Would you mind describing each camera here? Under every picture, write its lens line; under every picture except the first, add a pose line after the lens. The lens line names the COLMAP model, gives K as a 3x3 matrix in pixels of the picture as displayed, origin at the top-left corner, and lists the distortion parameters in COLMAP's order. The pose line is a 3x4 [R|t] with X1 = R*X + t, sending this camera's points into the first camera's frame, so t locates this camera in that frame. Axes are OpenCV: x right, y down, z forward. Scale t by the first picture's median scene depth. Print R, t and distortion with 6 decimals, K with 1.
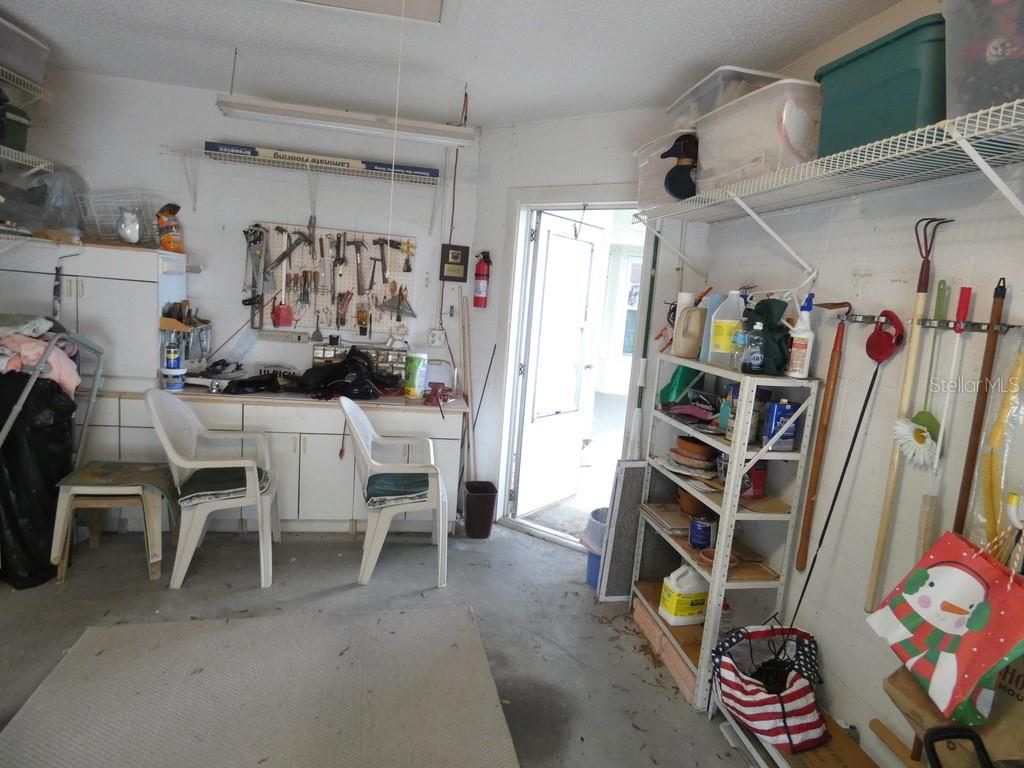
lens RADIAL K [[612.9, 0, 512.0], [0, 612.9, 384.0], [0, 0, 1]] dist [0.002099, 0.000210]
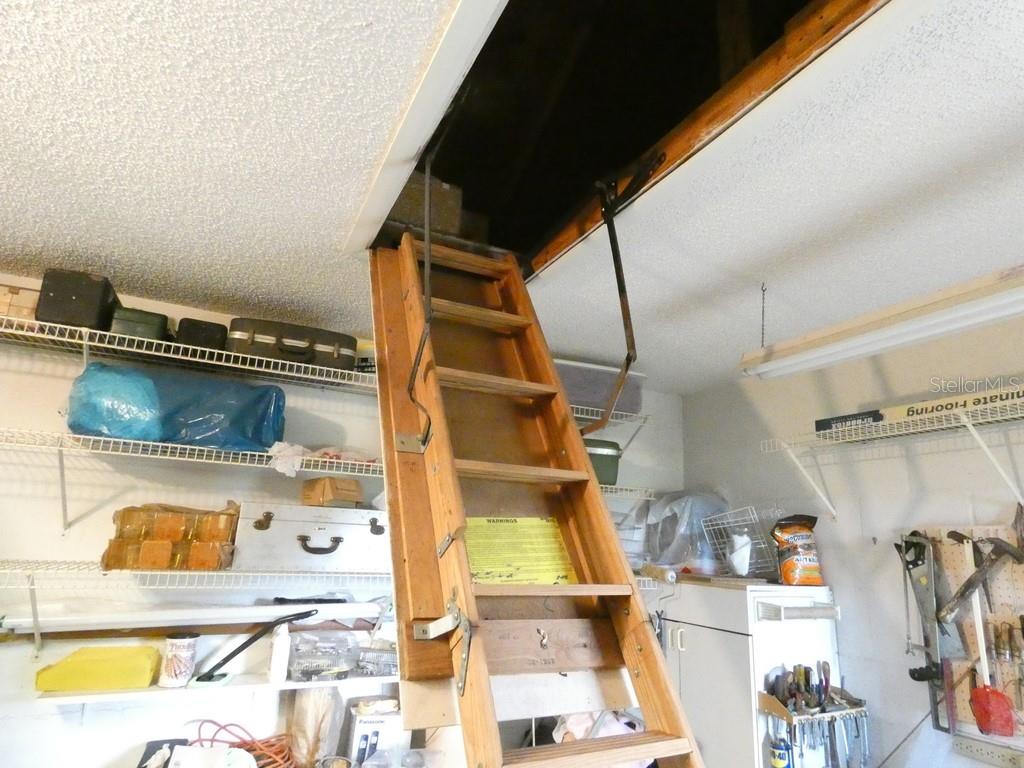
lens RADIAL K [[612.9, 0, 512.0], [0, 612.9, 384.0], [0, 0, 1]] dist [0.002099, 0.000210]
pose [[0.279147, -0.314661, -0.907230, 0.051355], [-0.146746, 0.919710, -0.364142, -0.126387], [0.948969, 0.234781, 0.210559, 0.504871]]
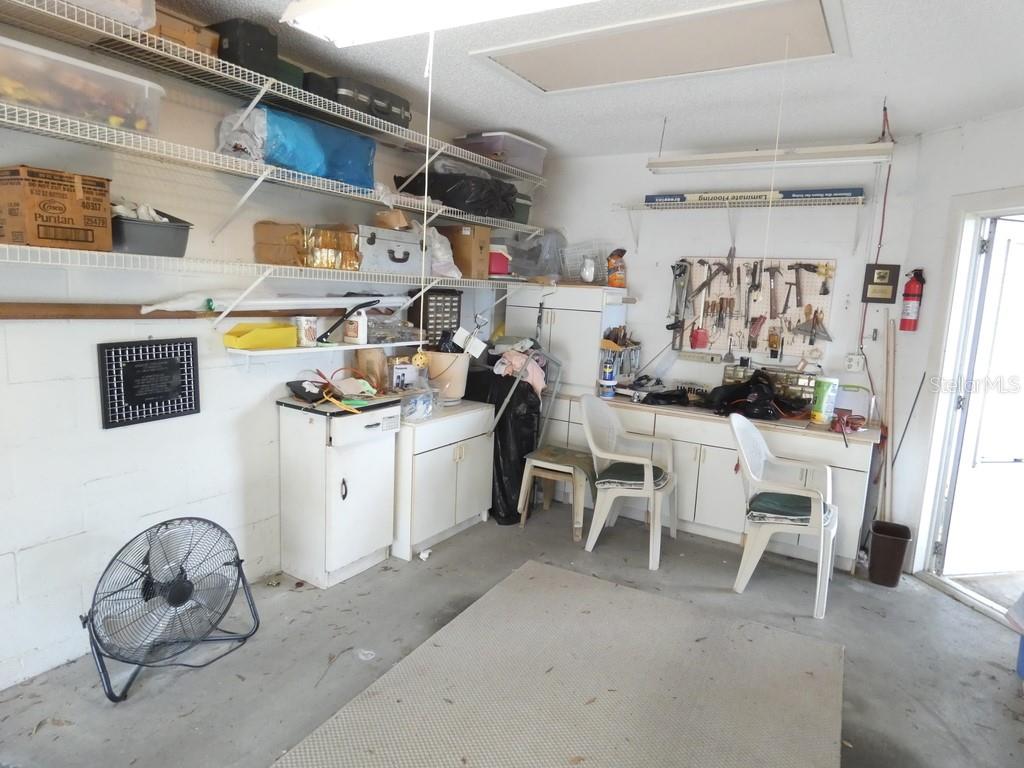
lens RADIAL K [[612.9, 0, 512.0], [0, 612.9, 384.0], [0, 0, 1]] dist [0.002099, 0.000210]
pose [[0.738851, 0.056159, -0.671525, 0.139796], [-0.081442, 0.996658, -0.006259, 0.006507], [0.668929, 0.059315, 0.740956, -0.057169]]
